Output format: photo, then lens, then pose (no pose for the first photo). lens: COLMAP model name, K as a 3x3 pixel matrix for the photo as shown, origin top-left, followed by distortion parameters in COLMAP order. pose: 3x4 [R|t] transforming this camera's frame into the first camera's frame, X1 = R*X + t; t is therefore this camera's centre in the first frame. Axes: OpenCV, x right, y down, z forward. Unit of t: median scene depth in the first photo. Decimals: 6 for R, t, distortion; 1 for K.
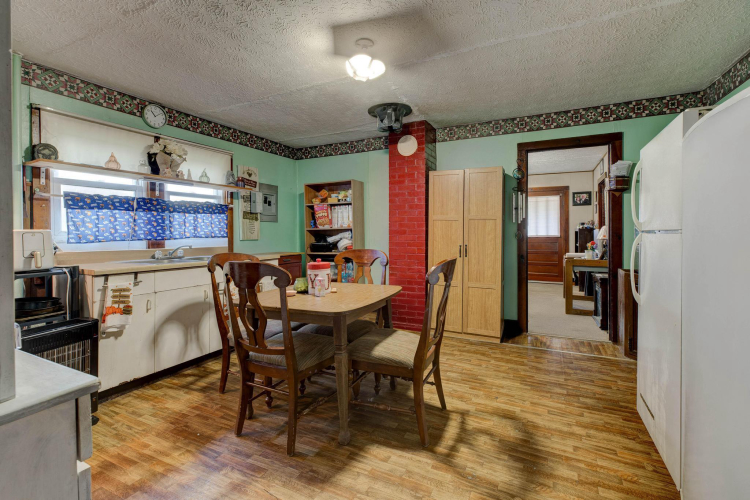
lens RADIAL K [[351.7, 0, 358.4], [0, 351.7, 232.6], [0, 0, 1]] dist [-0.019050, -0.000081]
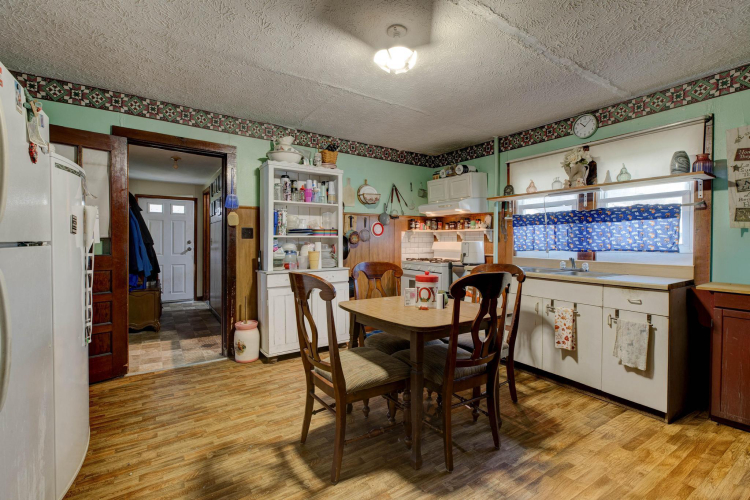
lens RADIAL K [[344.5, 0, 375.0], [0, 344.5, 246.7], [0, 0, 1]] dist [0.000453, 0.000196]
pose [[-0.483167, 0.019184, -0.875318, 0.589402], [0.000984, 0.999771, 0.021368, -0.014127], [0.875528, 0.009463, -0.483075, 0.997261]]
